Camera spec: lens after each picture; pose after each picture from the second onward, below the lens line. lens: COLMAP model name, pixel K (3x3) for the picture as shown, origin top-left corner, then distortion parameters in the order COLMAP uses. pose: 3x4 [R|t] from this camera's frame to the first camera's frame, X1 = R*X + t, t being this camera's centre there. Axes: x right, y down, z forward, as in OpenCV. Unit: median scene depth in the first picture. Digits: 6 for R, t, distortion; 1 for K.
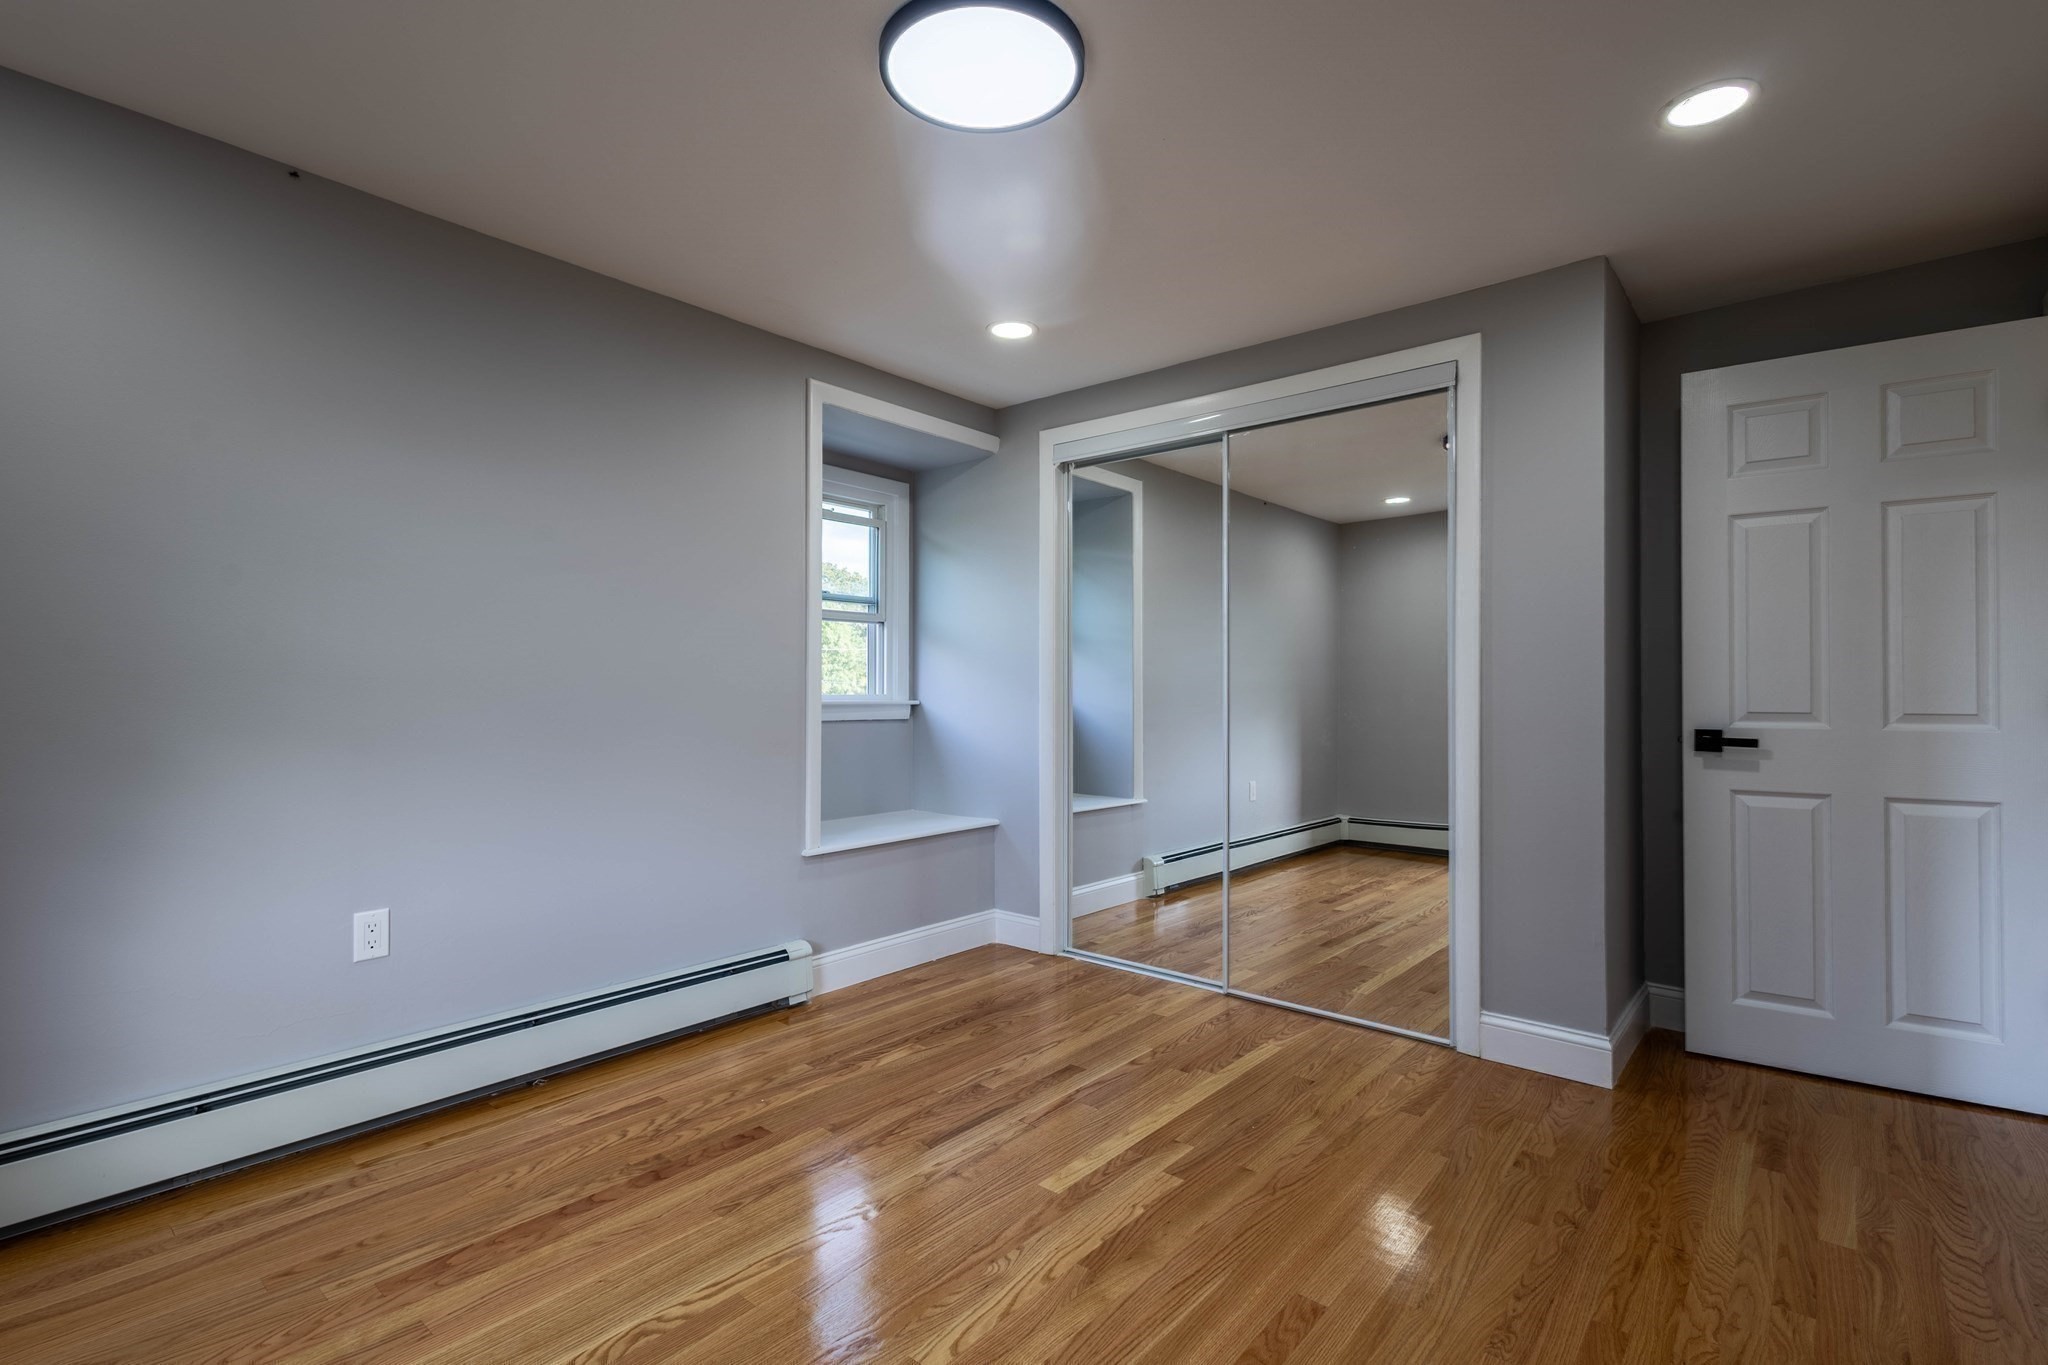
lens RADIAL K [[943.4, 0, 1027.0], [0, 943.4, 679.4], [0, 0, 1]] dist [0.012941, -0.000375]
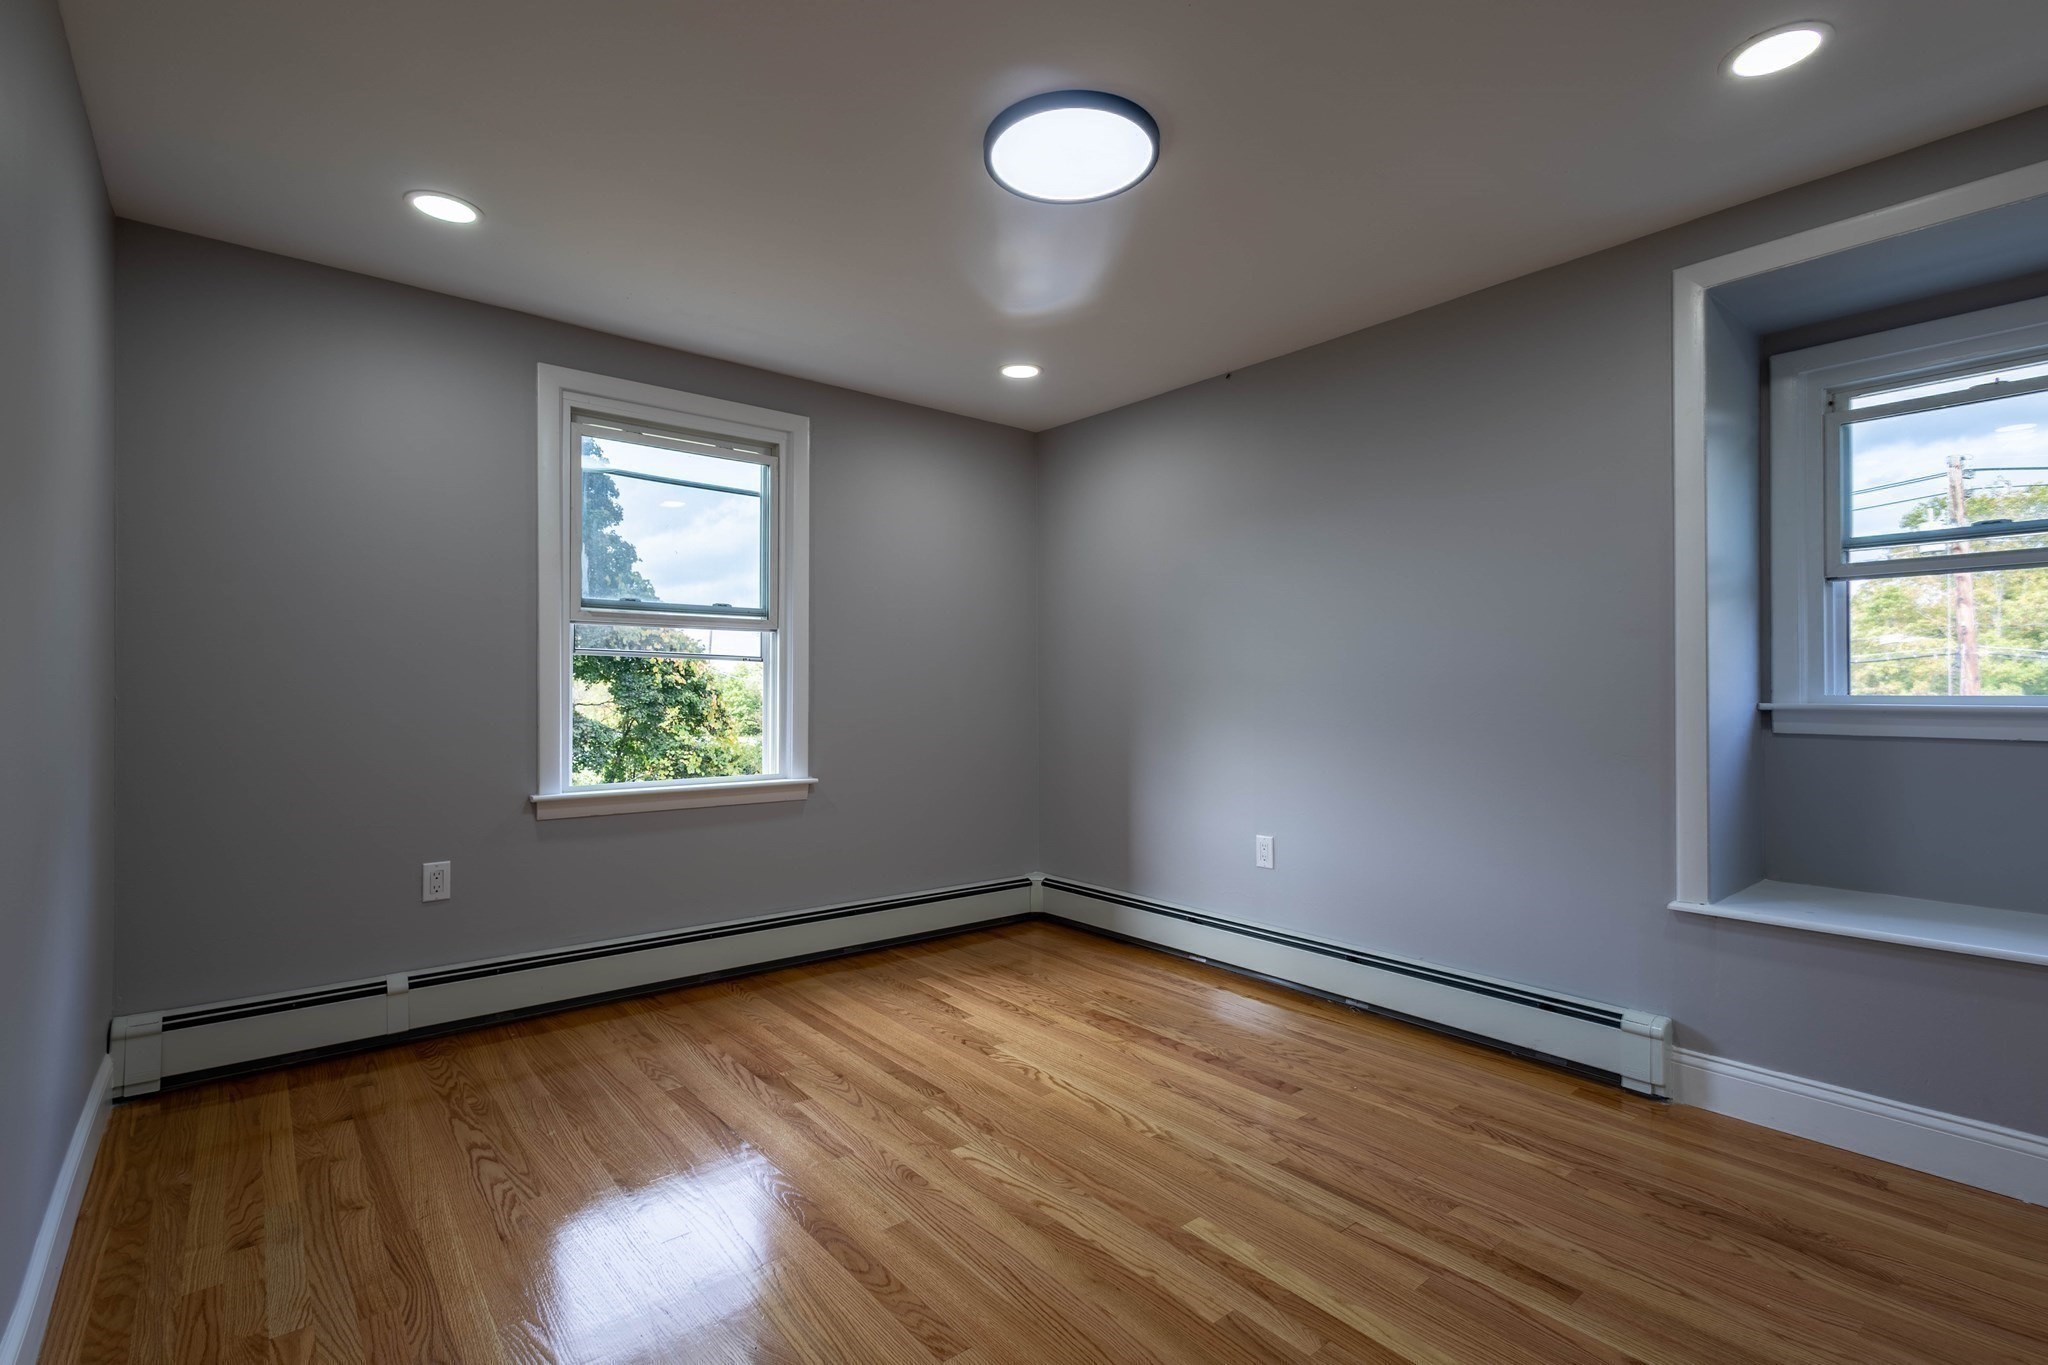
lens RADIAL K [[943.4, 0, 1012.2], [0, 943.4, 685.4], [0, 0, 1]] dist [0.012941, -0.000375]
pose [[-0.188107, -0.008360, -0.982113, 0.855794], [0.012637, 0.999860, -0.010932, 0.014923], [0.982067, -0.014467, -0.187975, 0.884799]]
